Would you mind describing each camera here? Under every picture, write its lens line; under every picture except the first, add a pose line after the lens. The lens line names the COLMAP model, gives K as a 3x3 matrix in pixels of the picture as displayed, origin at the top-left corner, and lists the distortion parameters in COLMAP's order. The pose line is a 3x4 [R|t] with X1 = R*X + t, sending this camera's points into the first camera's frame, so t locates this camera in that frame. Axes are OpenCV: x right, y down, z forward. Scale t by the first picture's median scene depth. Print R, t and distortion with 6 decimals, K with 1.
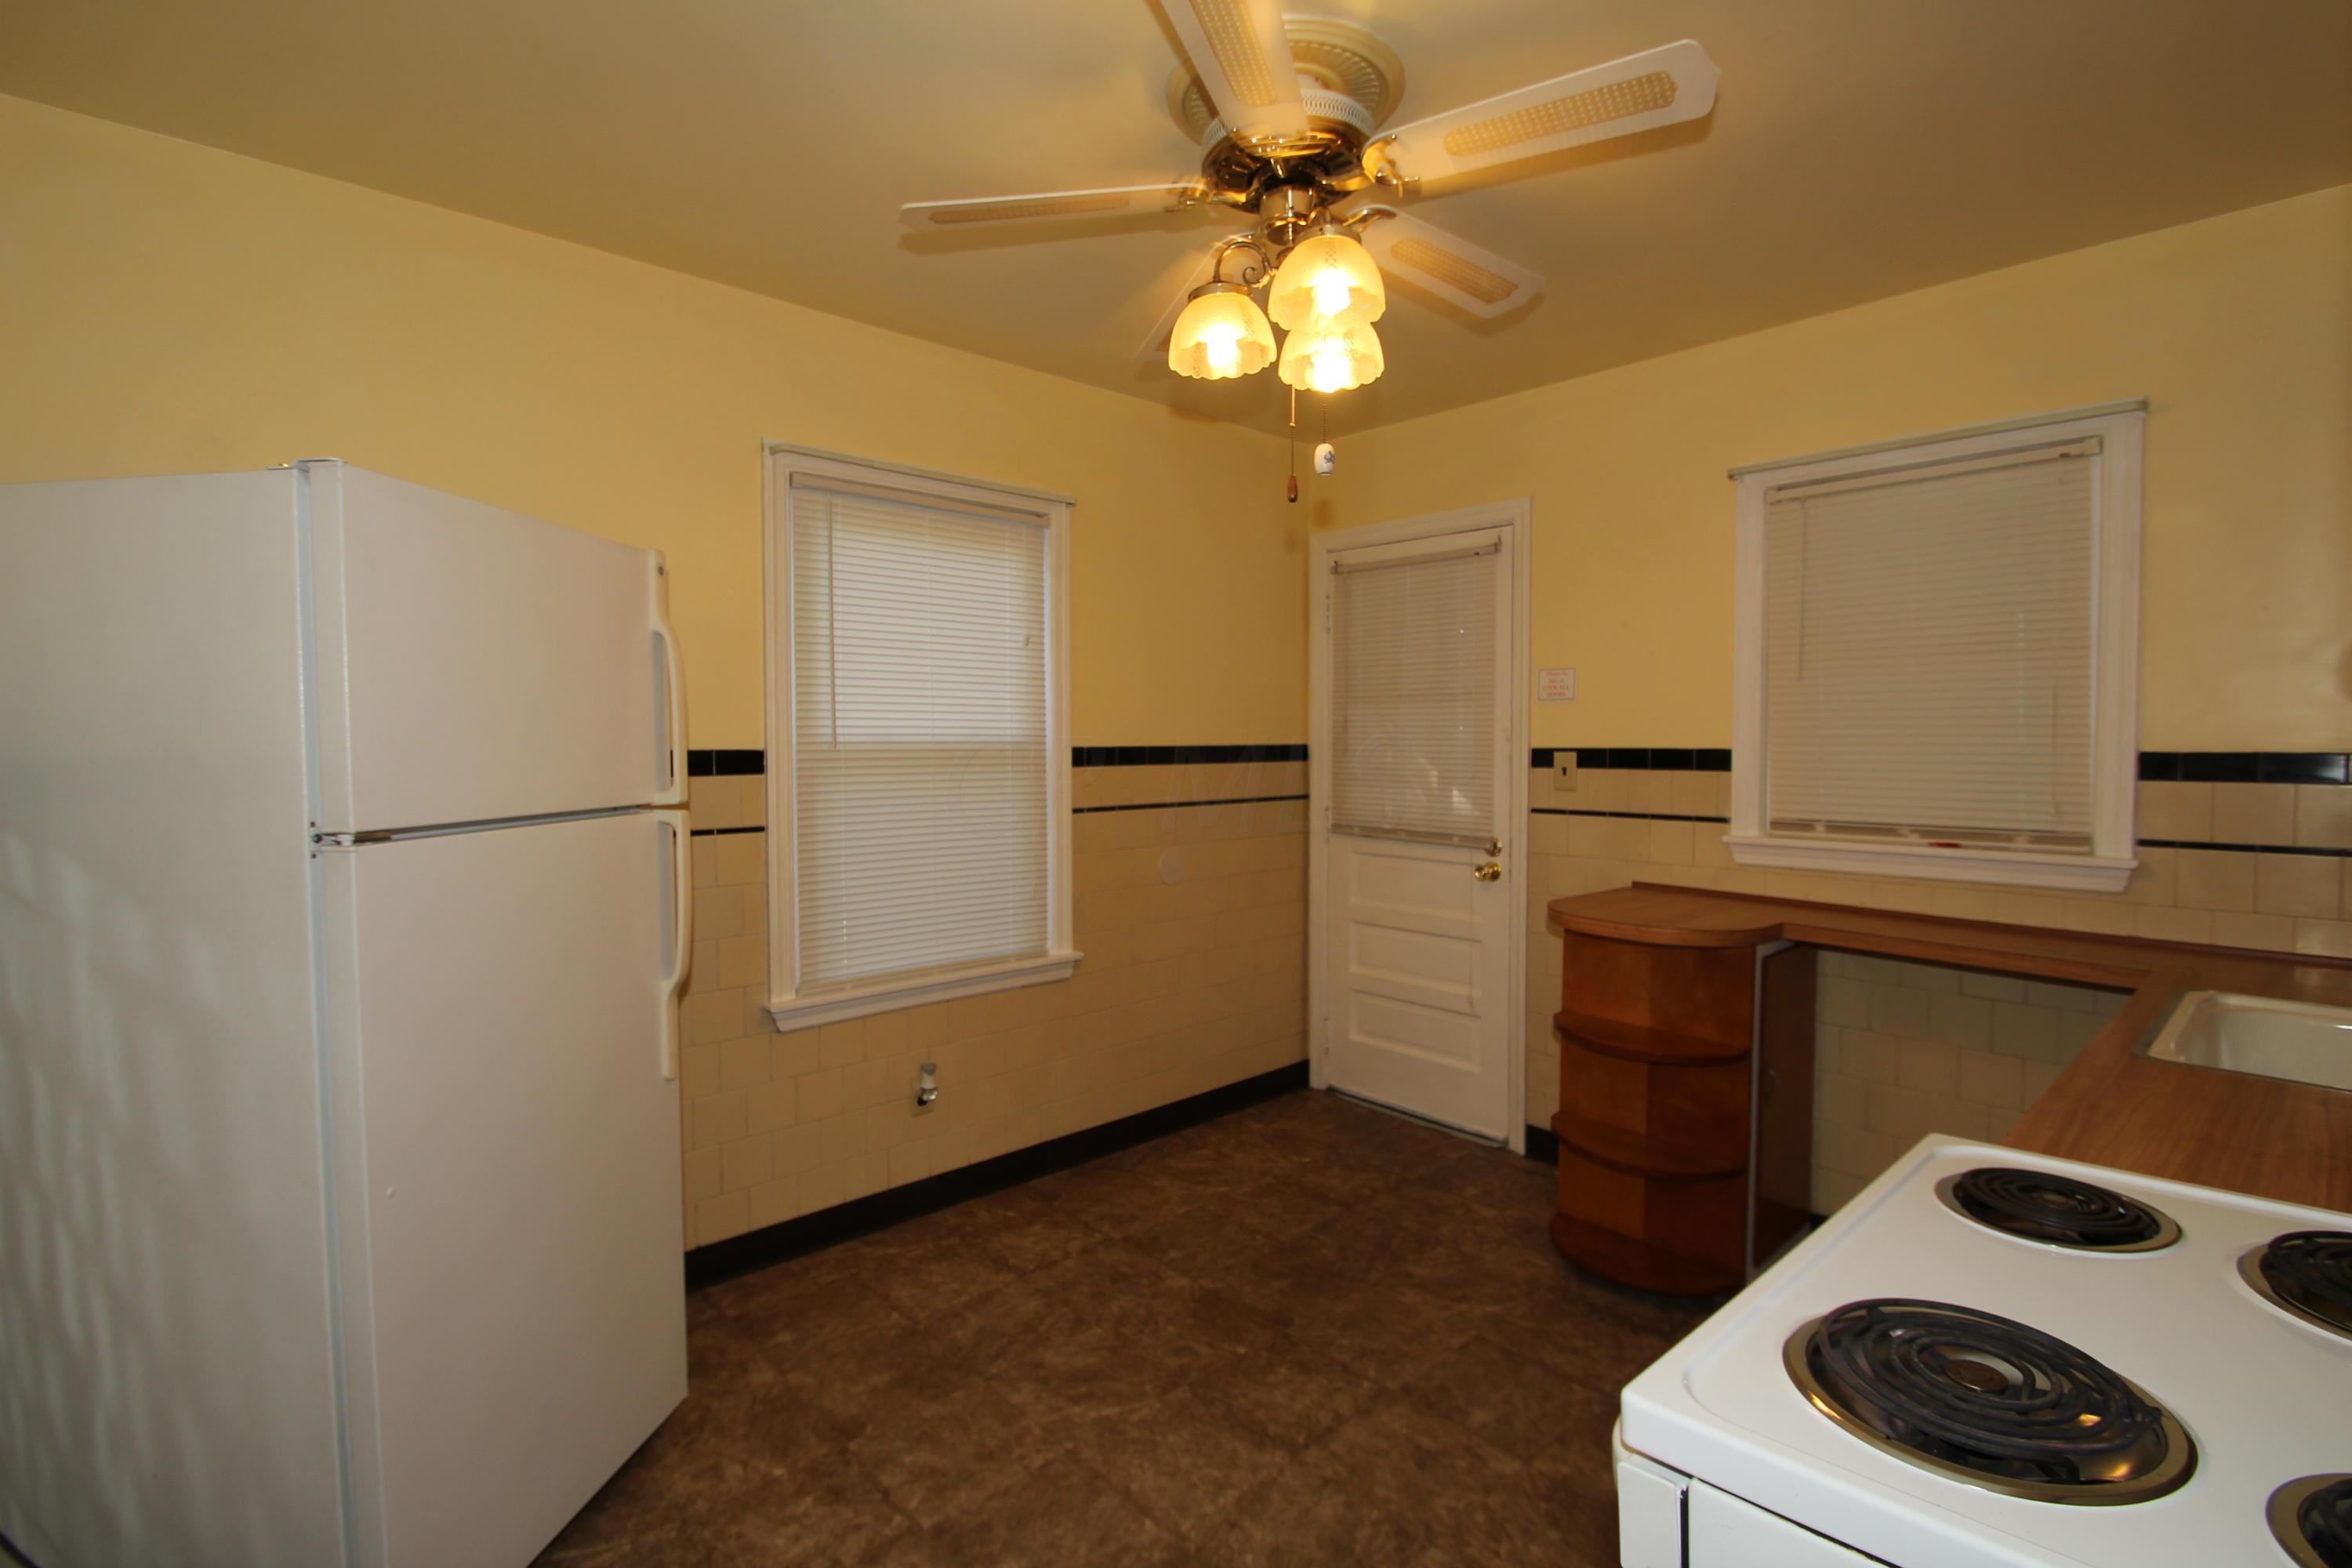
lens RADIAL K [[1044.7, 0, 1189.7], [0, 1044.7, 778.4], [0, 0, 1]] dist [-0.027351, -0.003595]
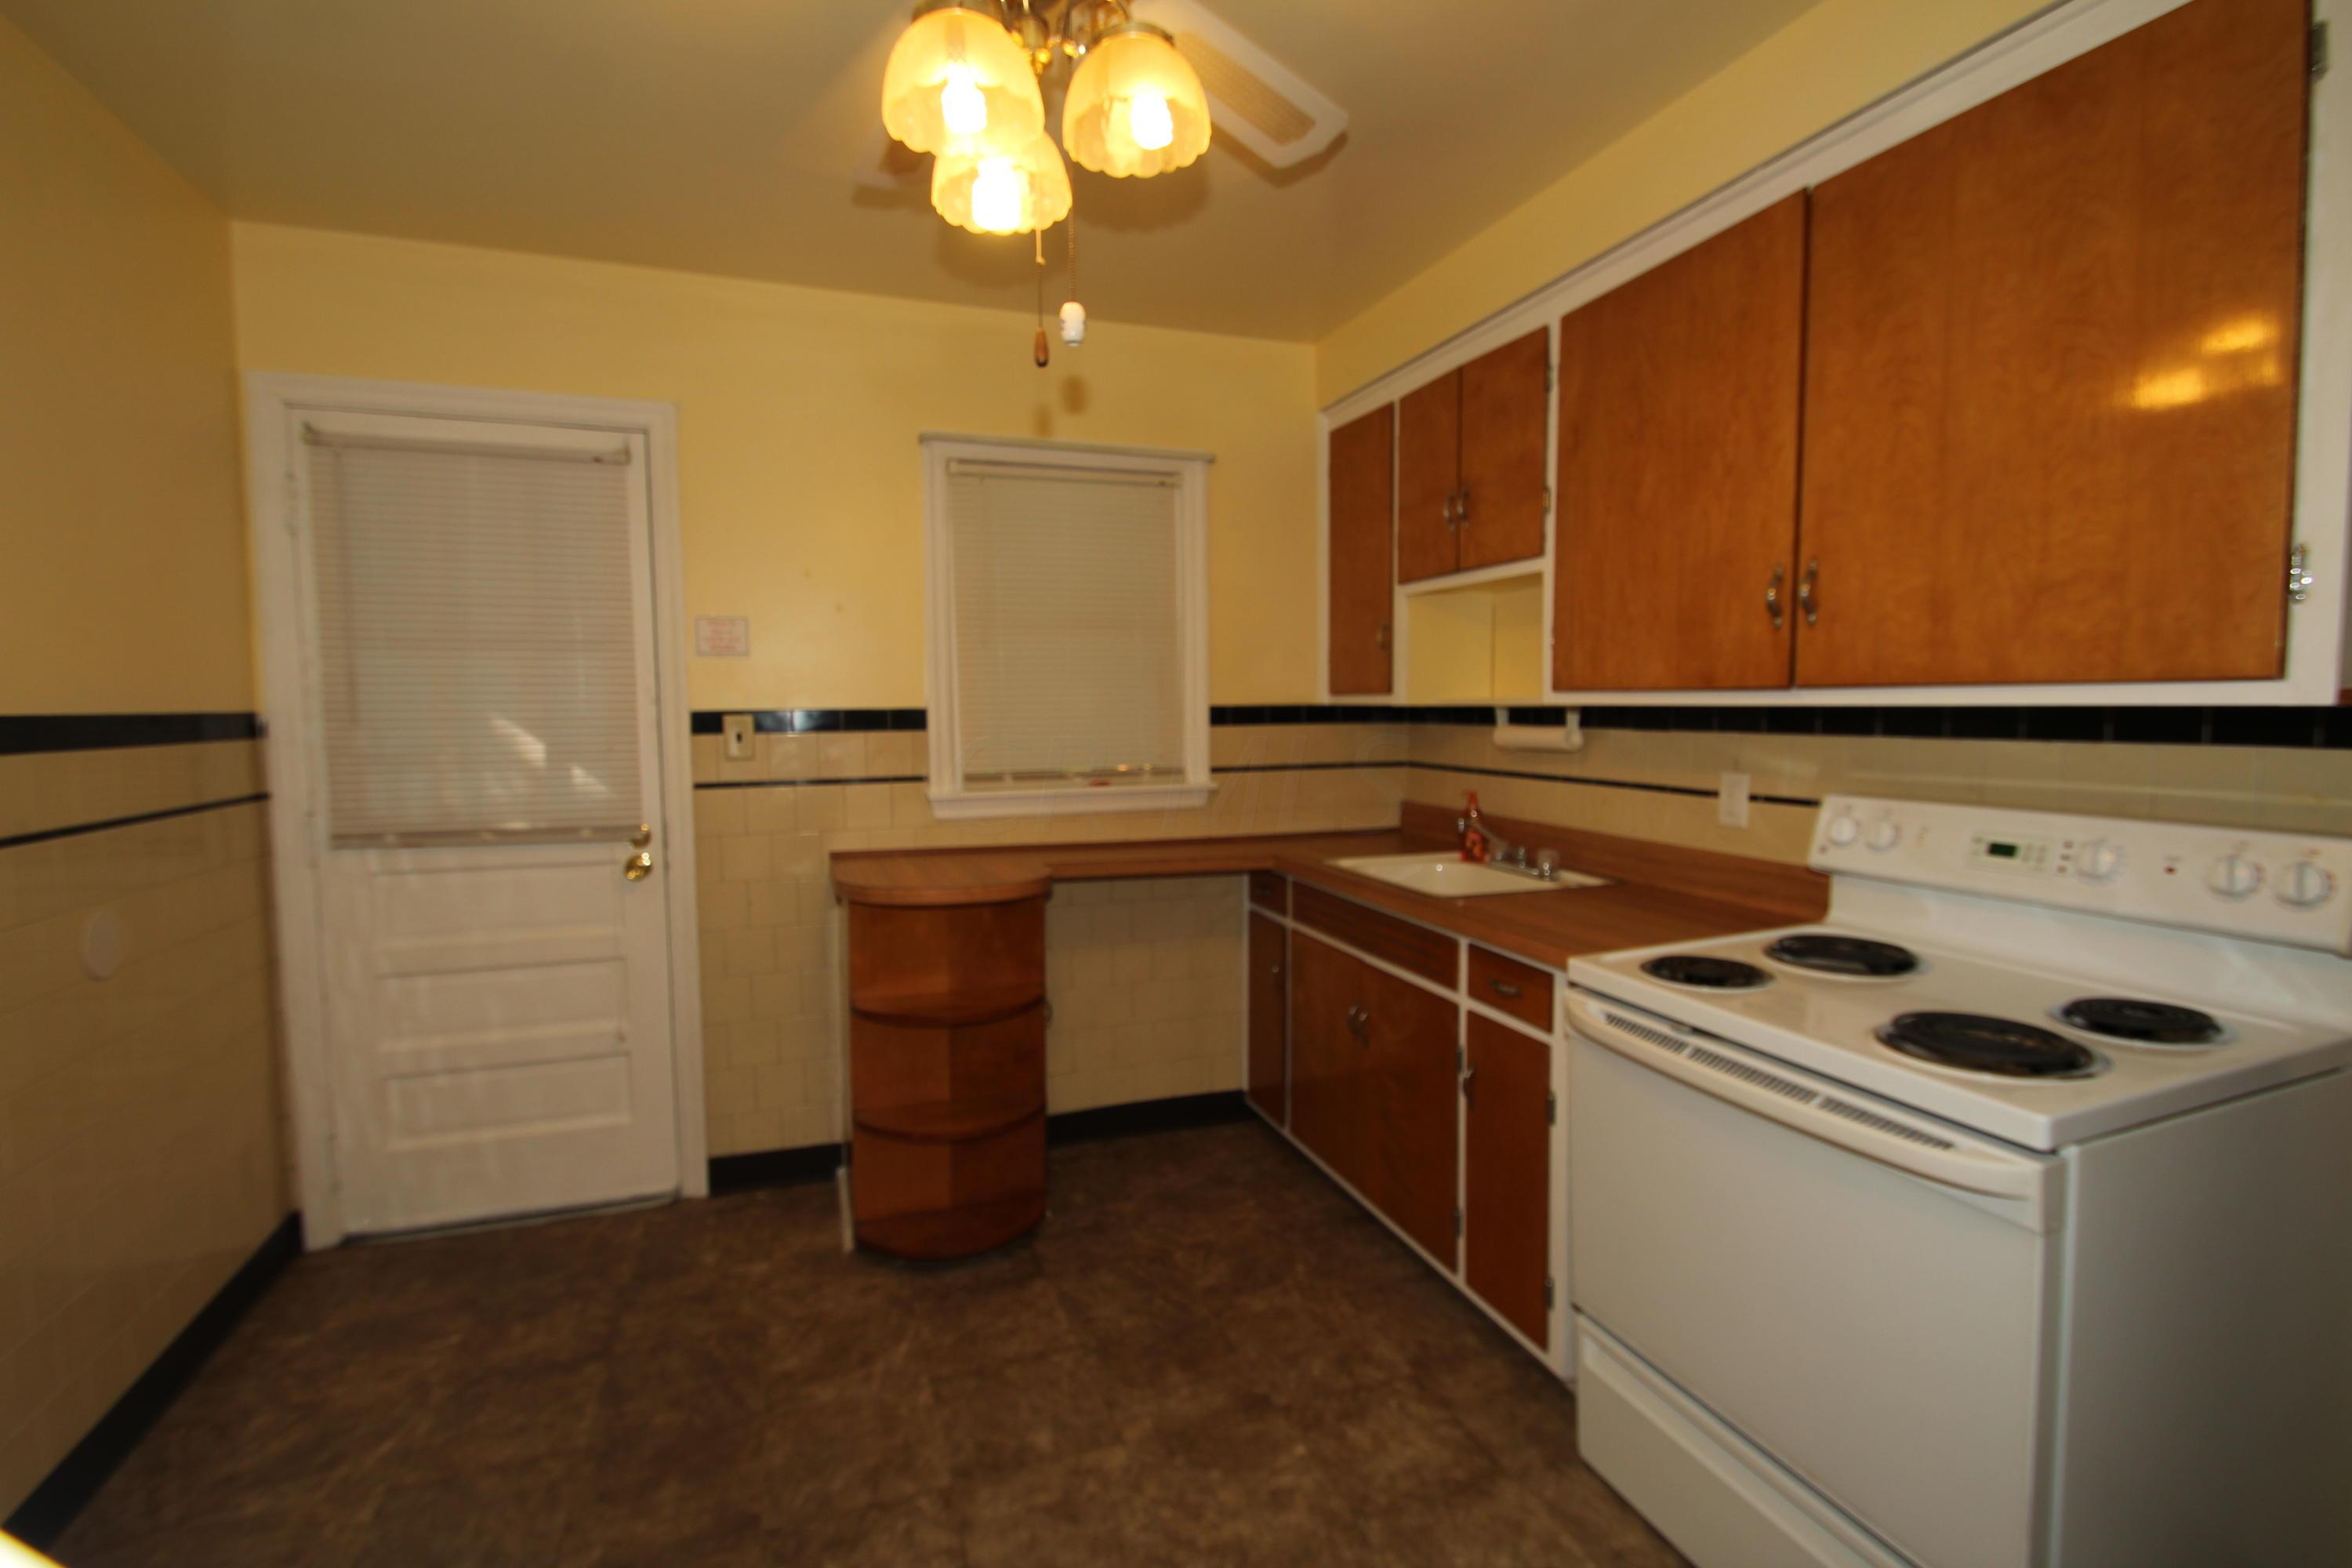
lens RADIAL K [[1044.7, 0, 1184.1], [0, 1044.7, 782.2], [0, 0, 1]] dist [-0.027351, -0.003595]
pose [[0.382523, -0.070961, 0.921217, -0.352225], [0.041366, 0.997362, 0.059650, -0.007212], [-0.923019, 0.015290, 0.384449, 0.394281]]
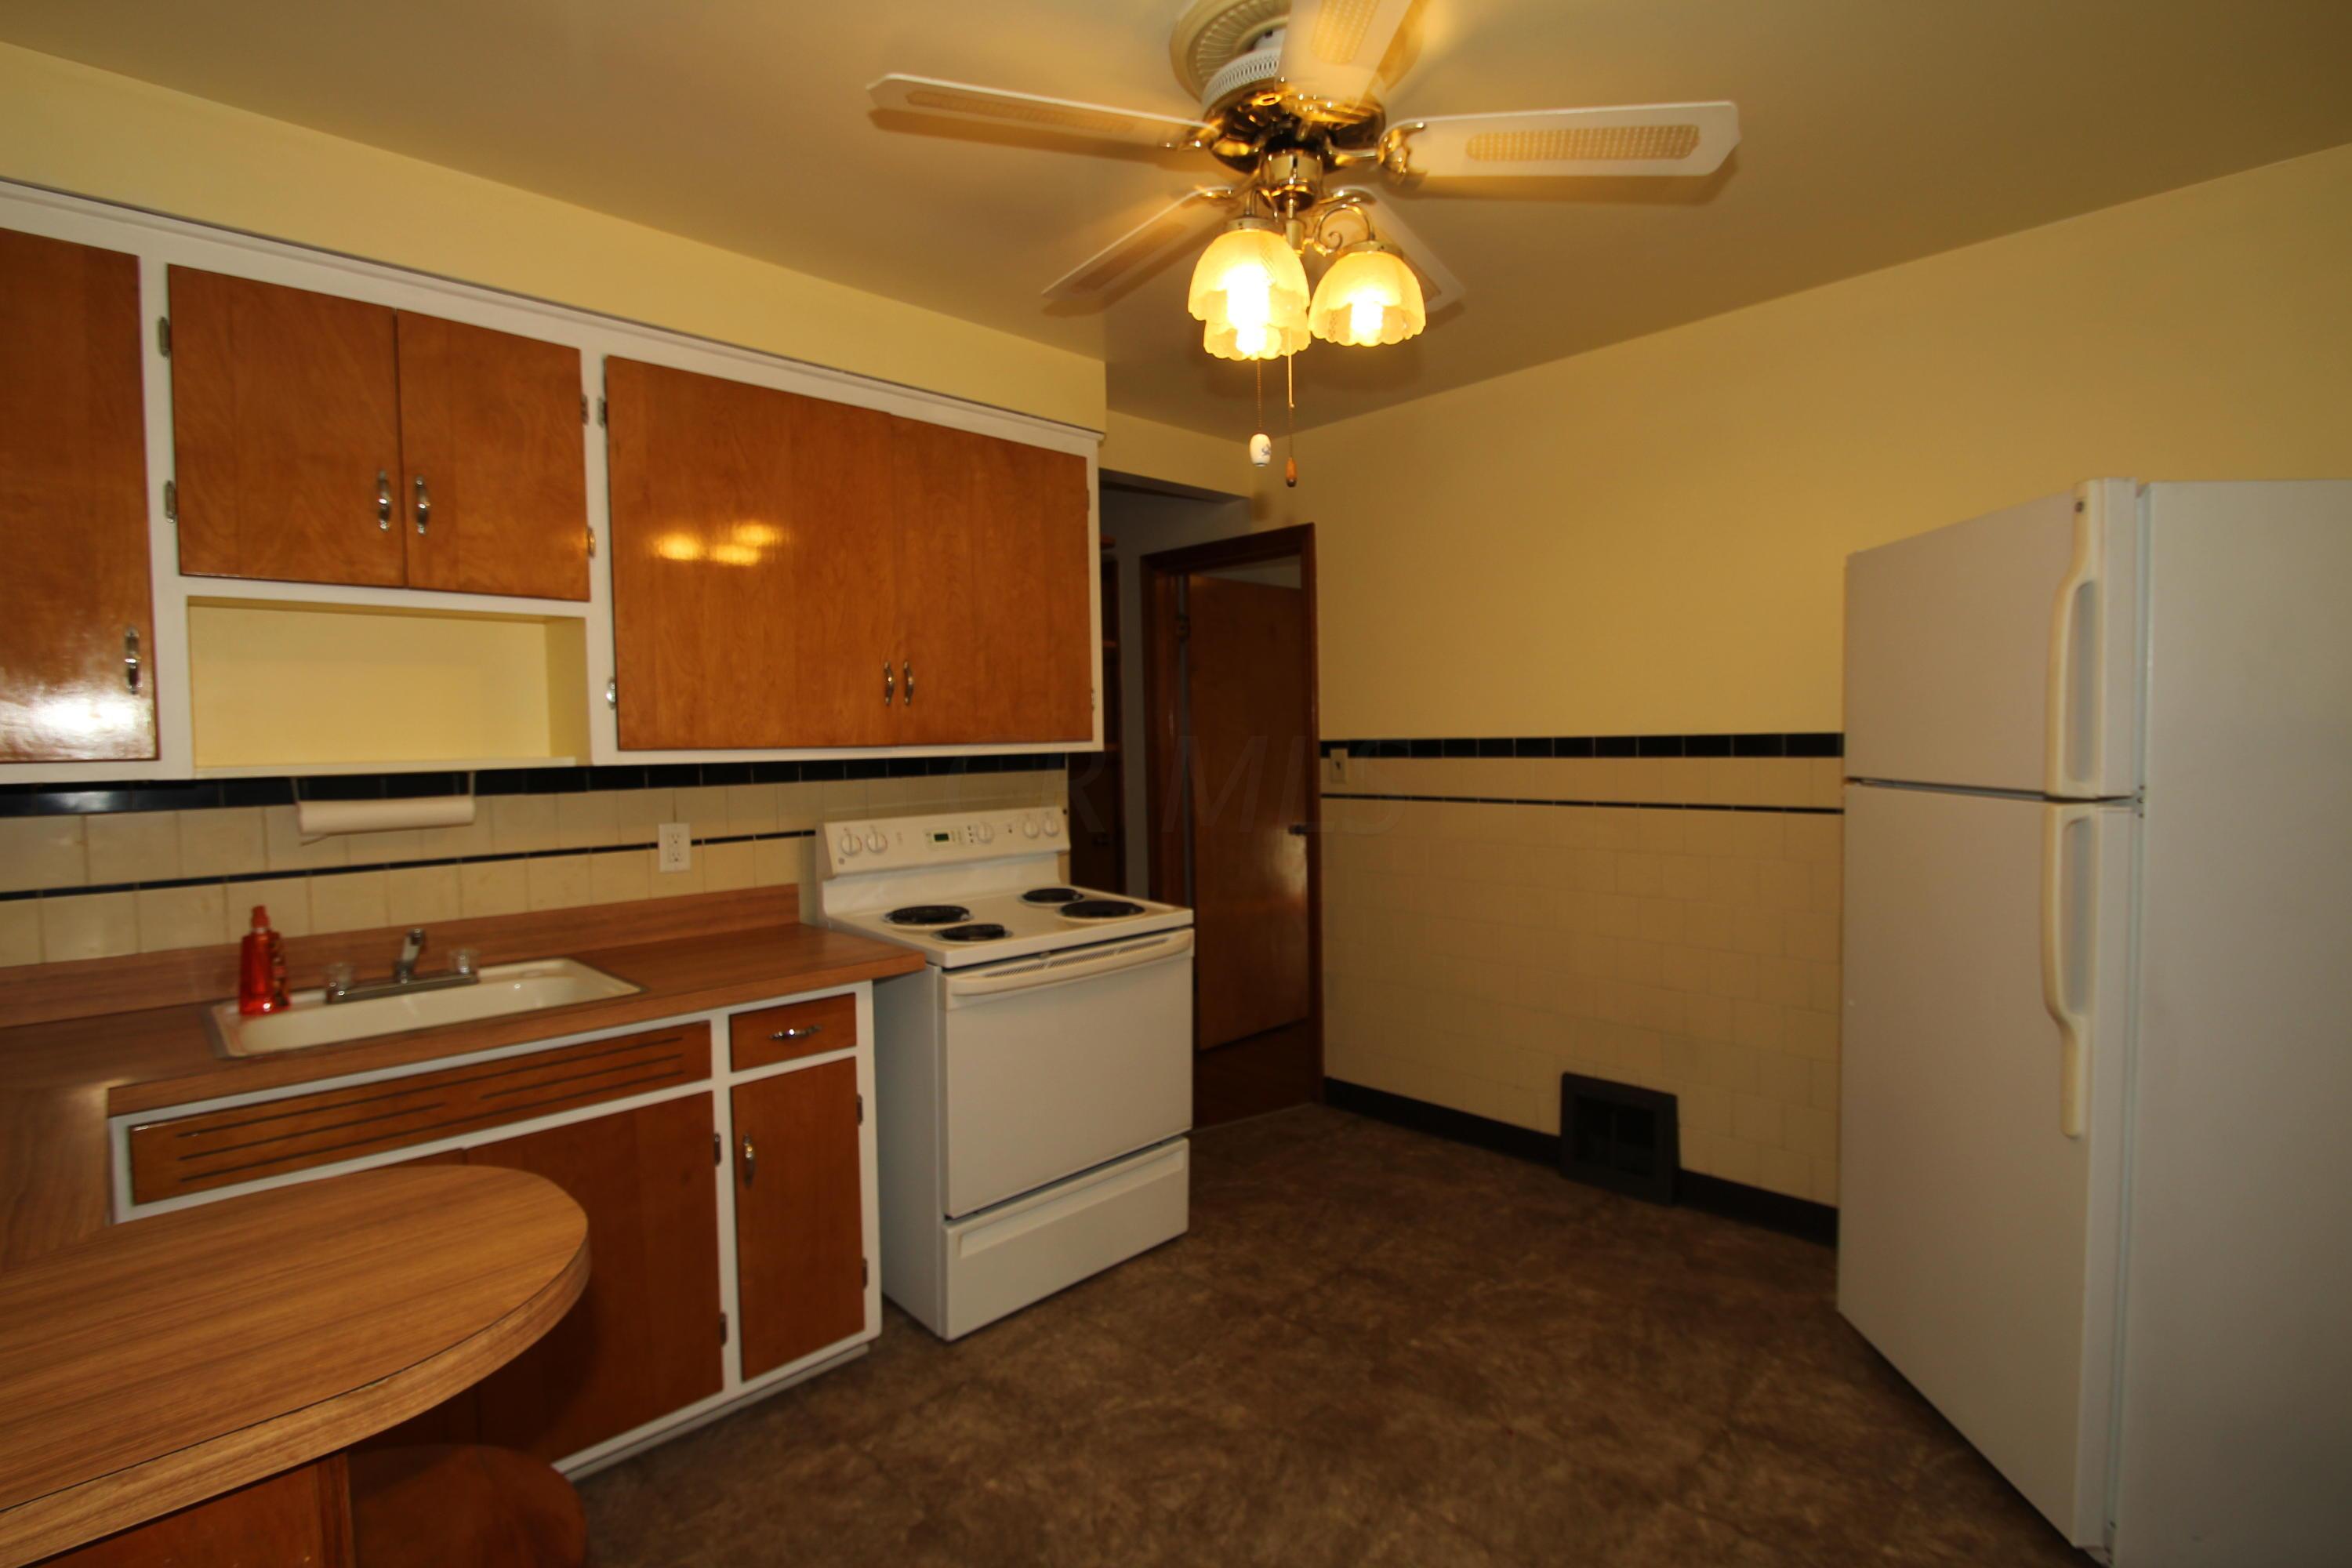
lens RADIAL K [[1044.7, 0, 1174.6], [0, 1044.7, 790.3], [0, 0, 1]] dist [-0.027351, -0.003595]
pose [[-0.999415, 0.025485, -0.022829, 0.149673], [0.023544, 0.996388, 0.081584, -0.042262], [0.024826, 0.080998, -0.996405, 1.240679]]
